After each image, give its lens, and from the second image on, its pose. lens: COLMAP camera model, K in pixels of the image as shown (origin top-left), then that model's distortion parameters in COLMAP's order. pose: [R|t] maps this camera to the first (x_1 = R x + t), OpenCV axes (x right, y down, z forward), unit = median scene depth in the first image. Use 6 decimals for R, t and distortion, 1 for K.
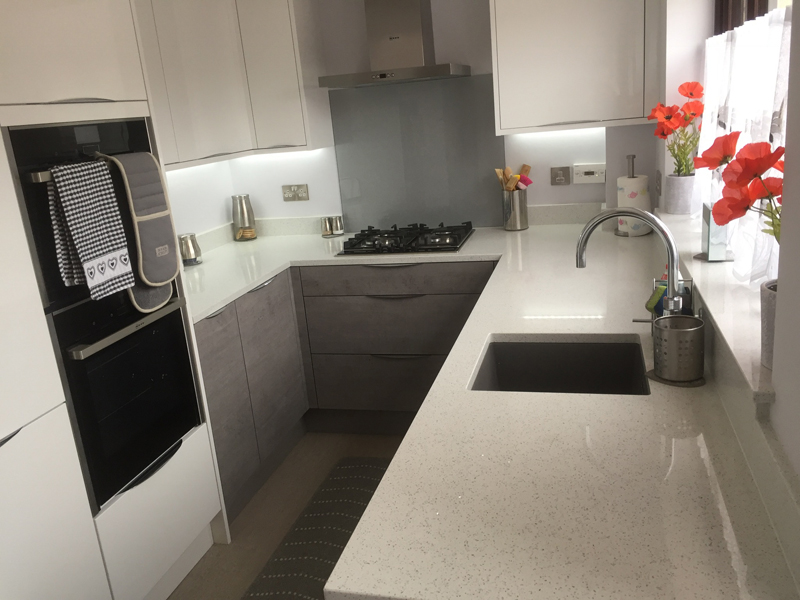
lens RADIAL K [[685.4, 0, 401.4], [0, 685.4, 295.2], [0, 0, 1]] dist [0.081138, -0.110583]
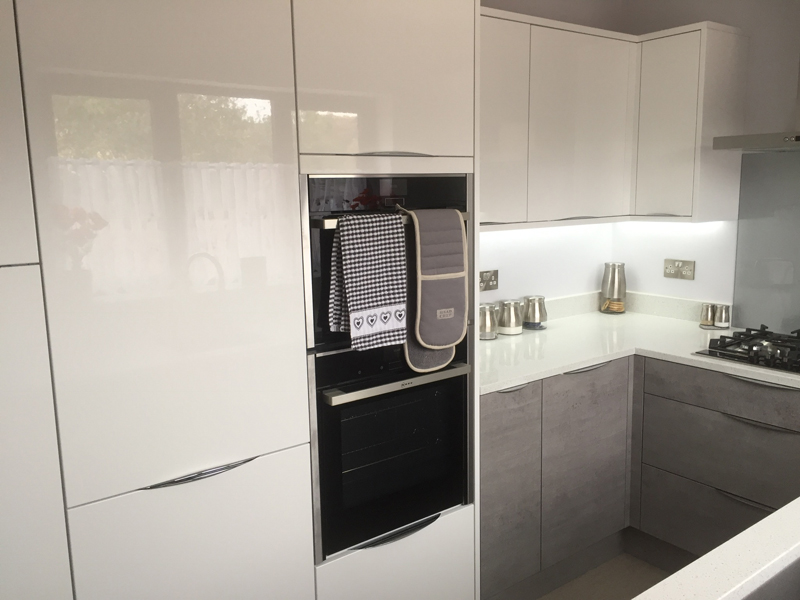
lens RADIAL K [[685.4, 0, 401.4], [0, 685.4, 295.2], [0, 0, 1]] dist [0.081138, -0.110583]
pose [[0.786899, 0.169619, -0.593312, 0.106363], [-0.214776, 0.976647, -0.005644, -0.046636], [0.578499, 0.131871, 0.804953, 0.140187]]
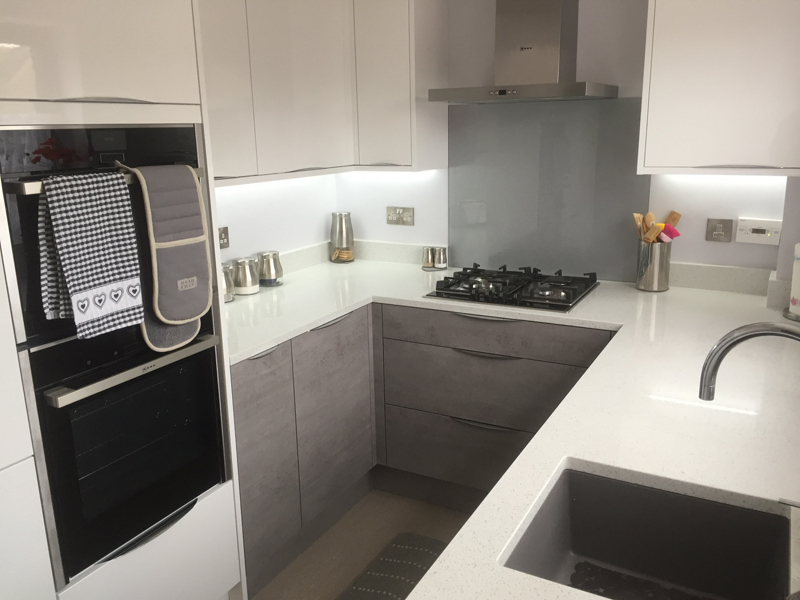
lens RADIAL K [[685.4, 0, 401.4], [0, 685.4, 295.2], [0, 0, 1]] dist [0.081138, -0.110583]
pose [[0.969585, 0.124780, -0.210558, 0.057647], [-0.127885, 0.991788, -0.001139, -0.054866], [0.208687, 0.028031, 0.977581, 0.156791]]
